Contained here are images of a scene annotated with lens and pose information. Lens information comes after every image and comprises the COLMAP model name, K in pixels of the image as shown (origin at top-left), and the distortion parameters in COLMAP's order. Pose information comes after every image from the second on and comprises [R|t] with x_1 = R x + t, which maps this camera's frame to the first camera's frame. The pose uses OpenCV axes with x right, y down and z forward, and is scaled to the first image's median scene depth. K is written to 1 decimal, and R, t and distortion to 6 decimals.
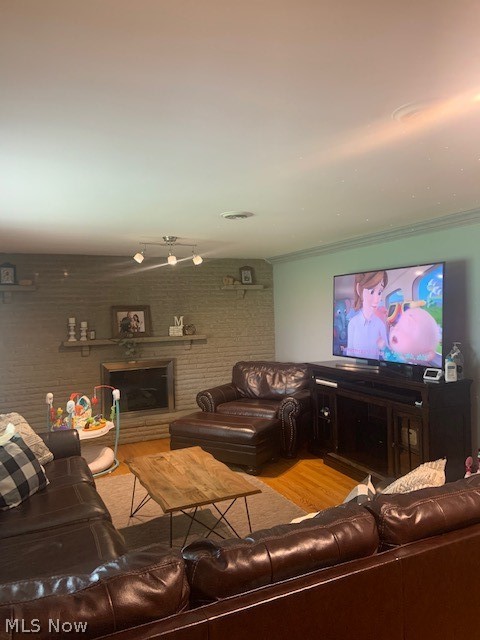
lens RADIAL K [[482.2, 0, 244.5], [0, 482.2, 316.3], [0, 0, 1]] dist [0.108311, -0.137670]
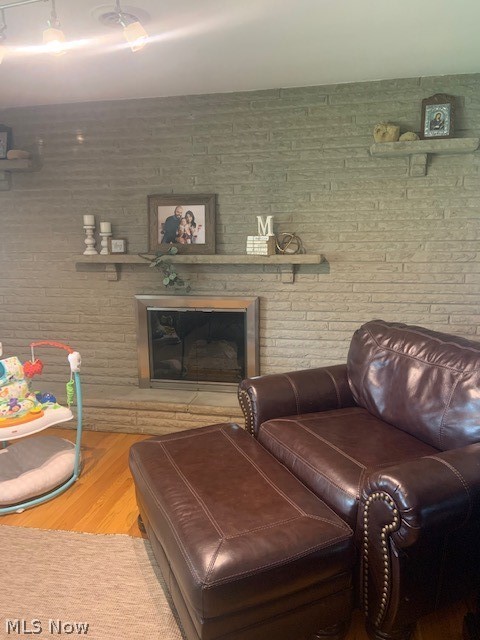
lens RADIAL K [[482.2, 0, 244.5], [0, 482.2, 316.3], [0, 0, 1]] dist [0.108311, -0.137670]
pose [[0.798634, 0.124455, -0.588808, 0.157410], [-0.015695, 0.982358, 0.186350, 0.009703], [0.601612, -0.139584, 0.786498, 0.585793]]
